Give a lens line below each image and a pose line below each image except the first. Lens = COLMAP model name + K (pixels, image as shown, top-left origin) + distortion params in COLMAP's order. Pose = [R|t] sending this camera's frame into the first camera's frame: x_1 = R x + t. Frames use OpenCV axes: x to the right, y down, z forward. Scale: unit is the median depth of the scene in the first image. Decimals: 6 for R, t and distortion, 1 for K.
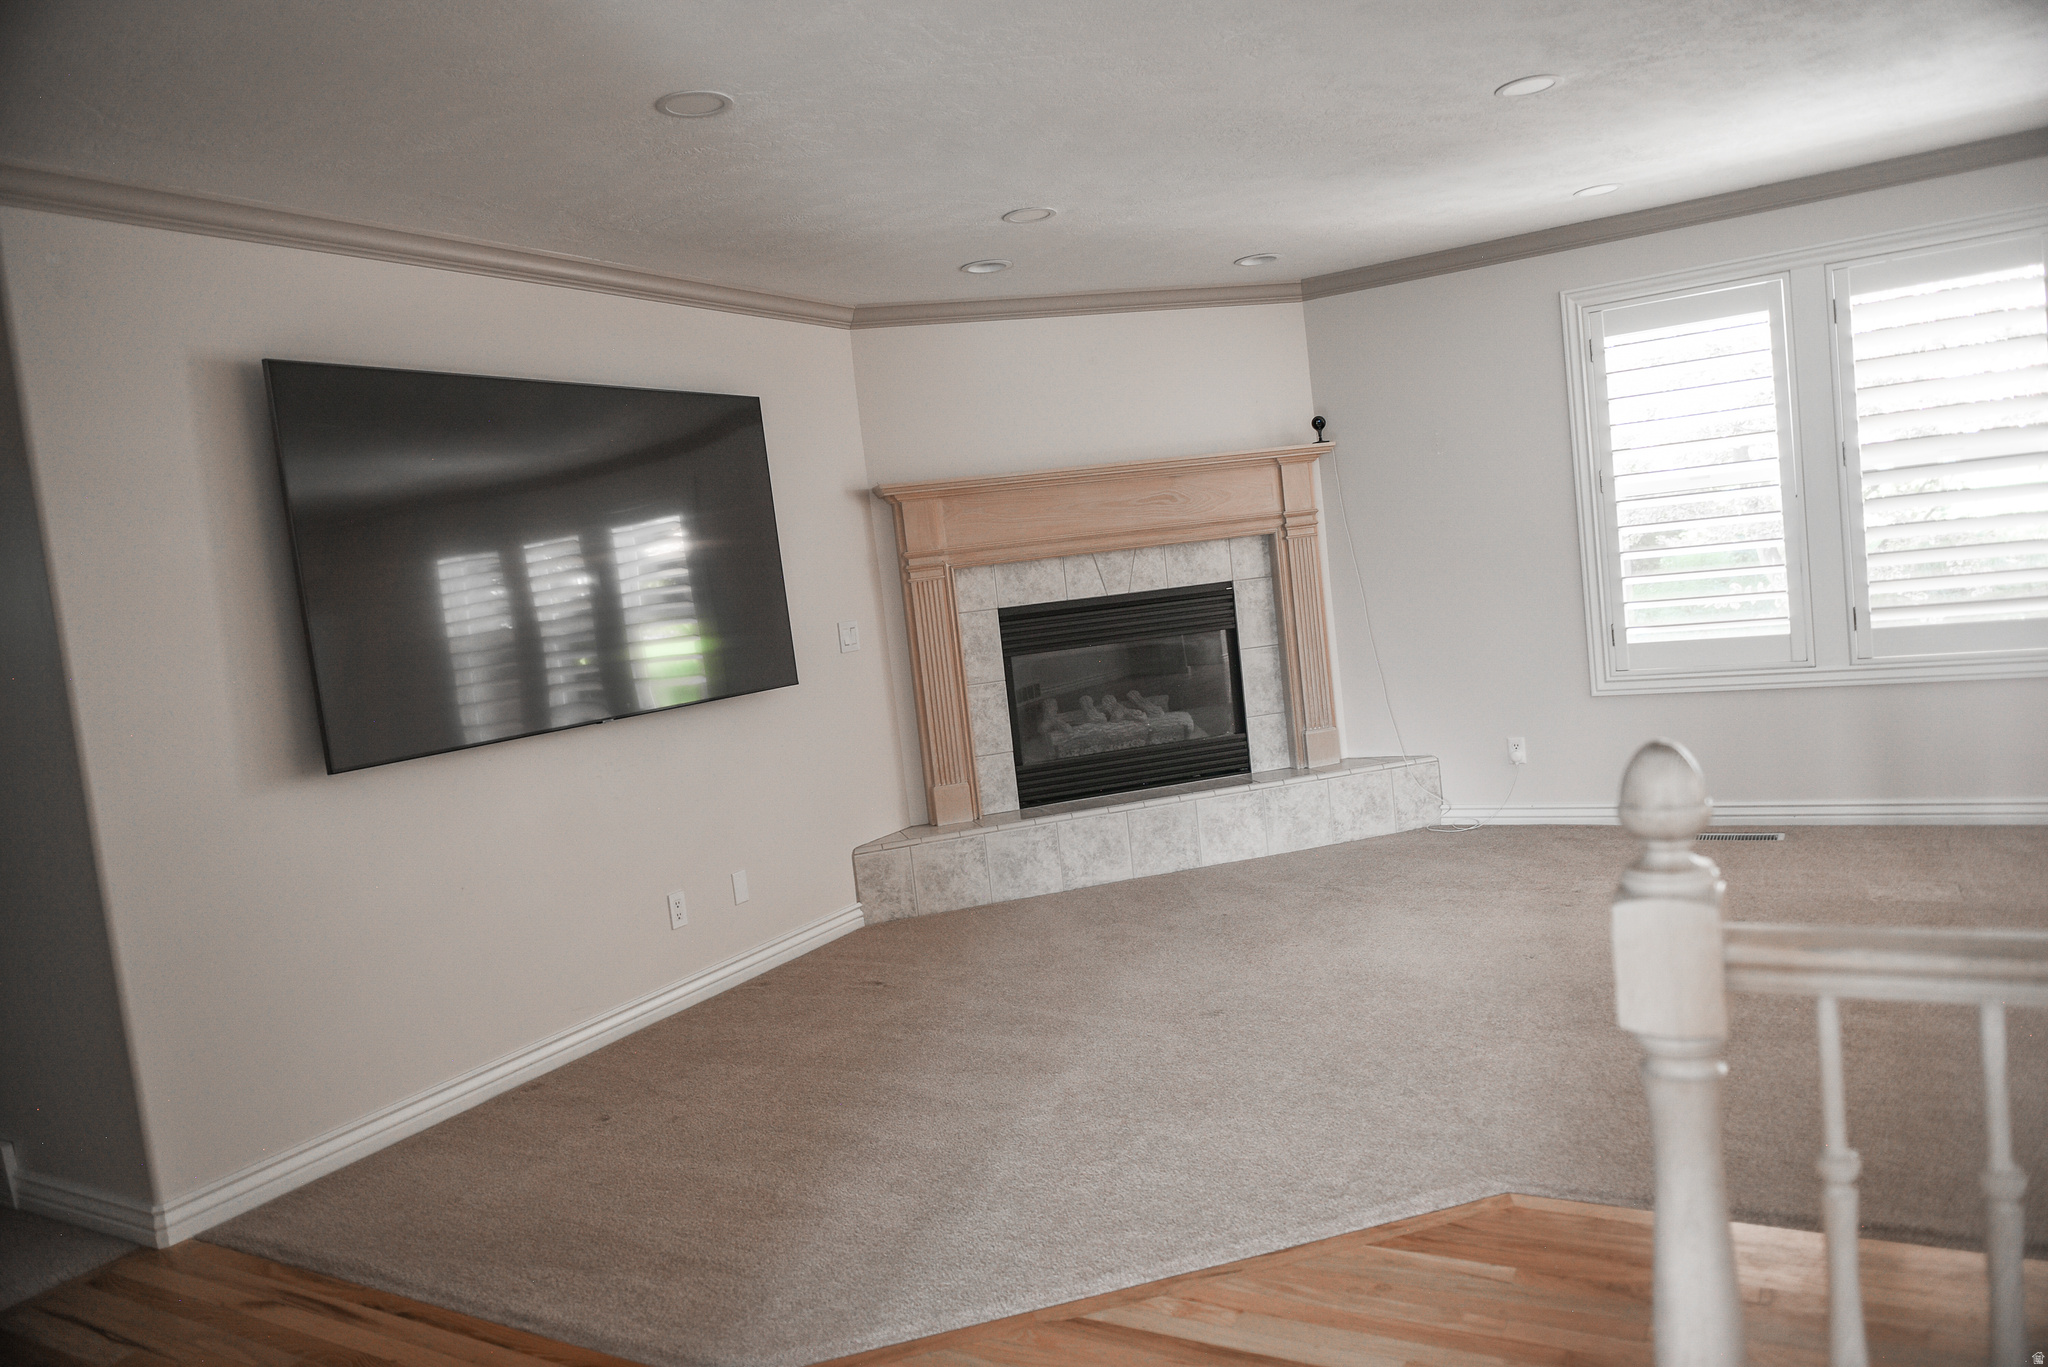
lens RADIAL K [[1383.9, 0, 1024.0], [0, 1383.9, 683.5], [0, 0, 1]] dist [-0.015754, -0.000803]
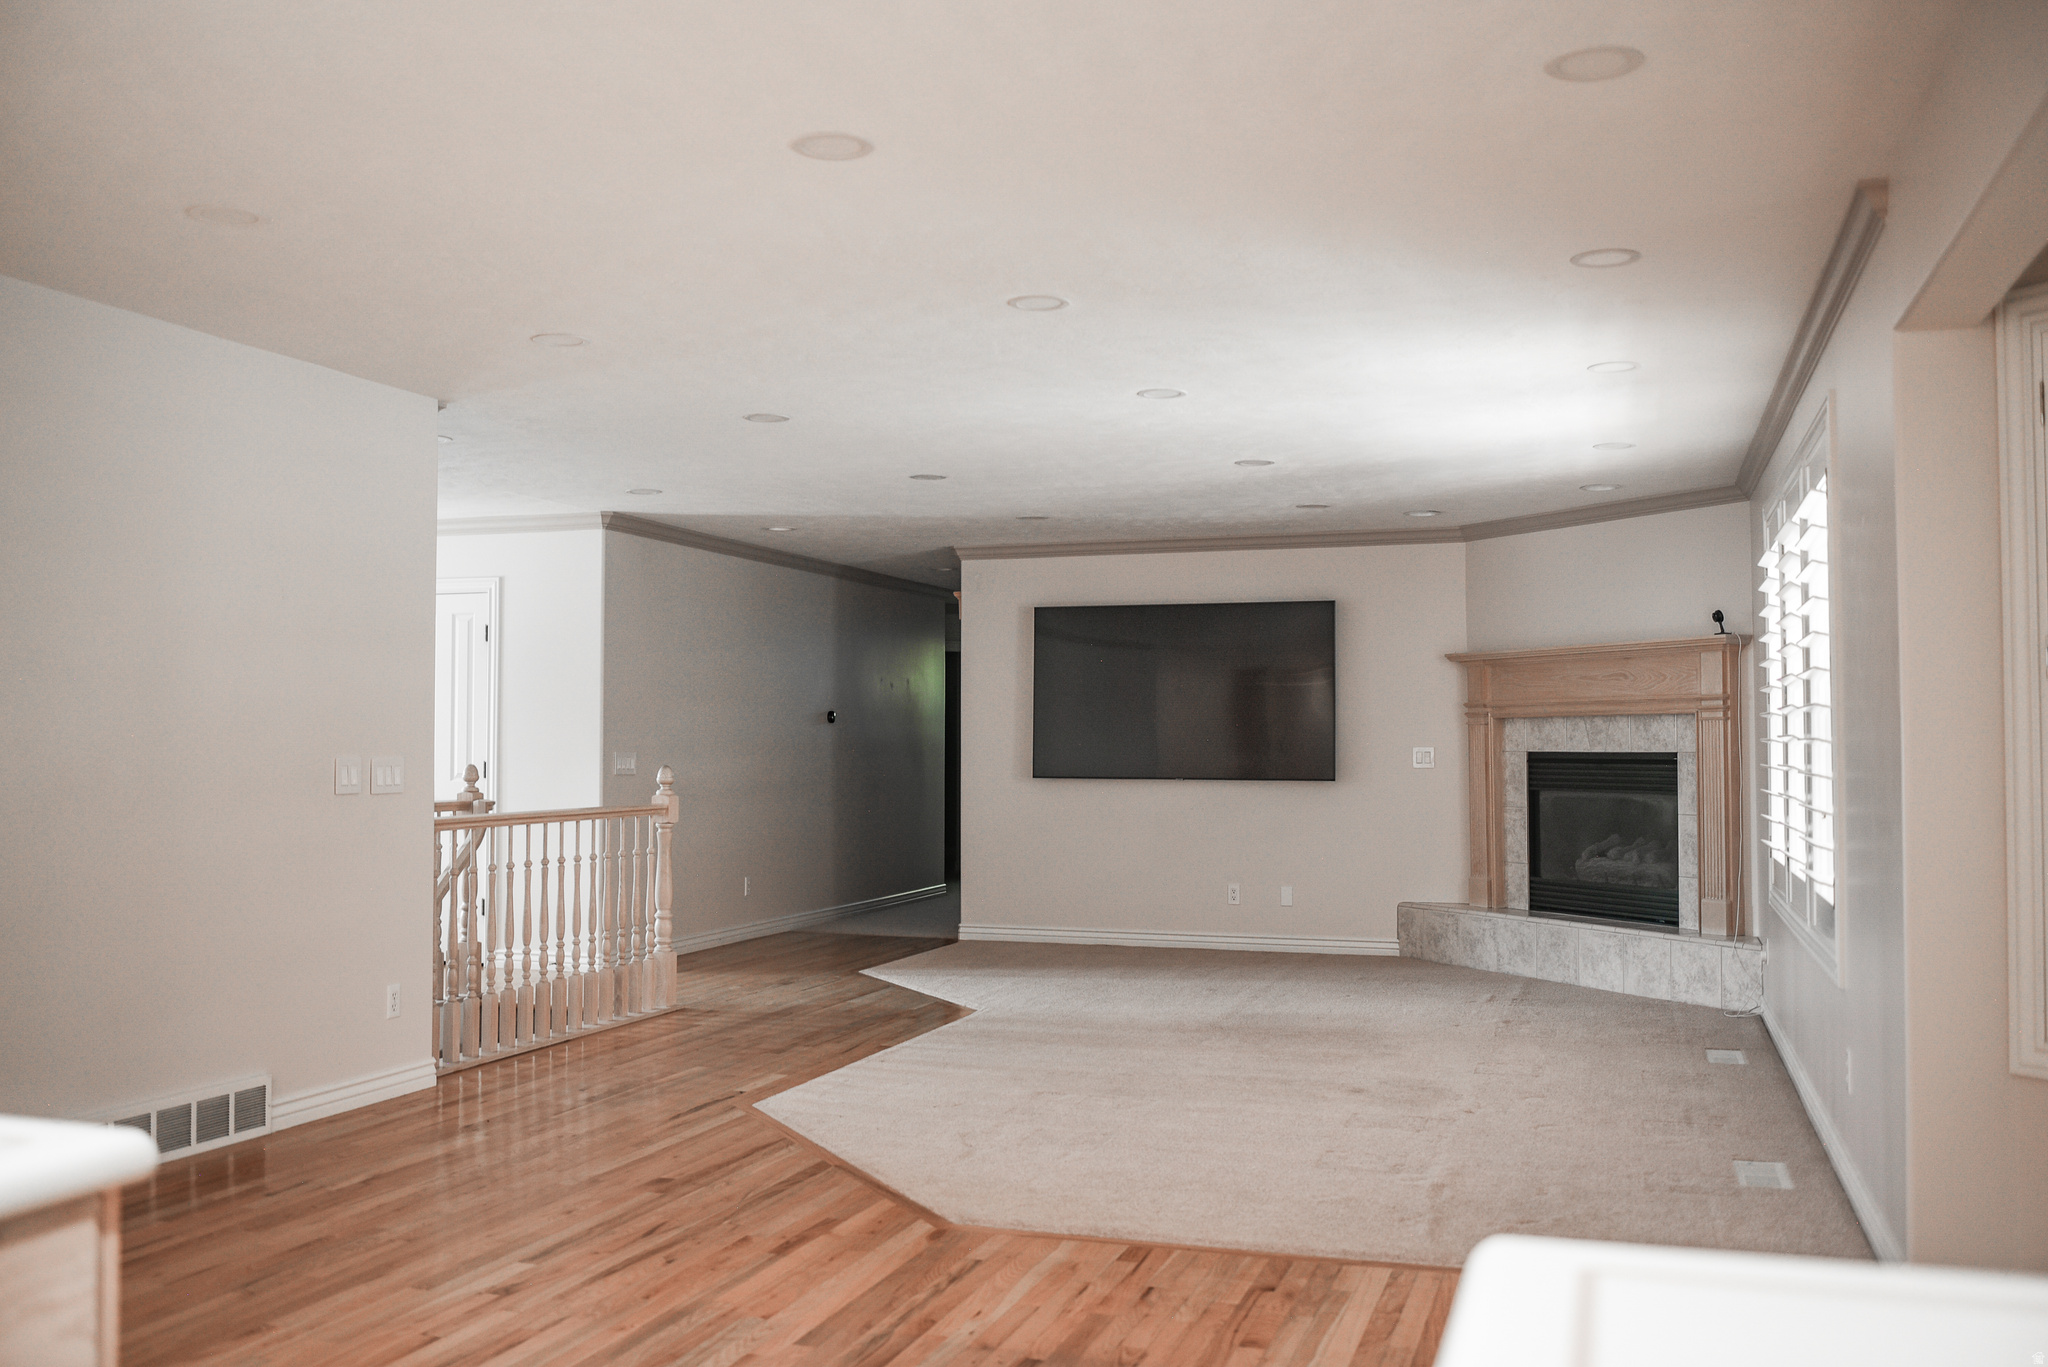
lens RADIAL K [[1801.0, 0, 1024.0], [0, 1801.0, 683.5], [0, 0, 1]] dist [-0.005007, 0.000885]
pose [[0.202560, 0.077078, -0.976232, 1.507265], [-0.106313, 0.992736, 0.056322, -0.160520], [0.973482, 0.092377, 0.209283, 0.182446]]
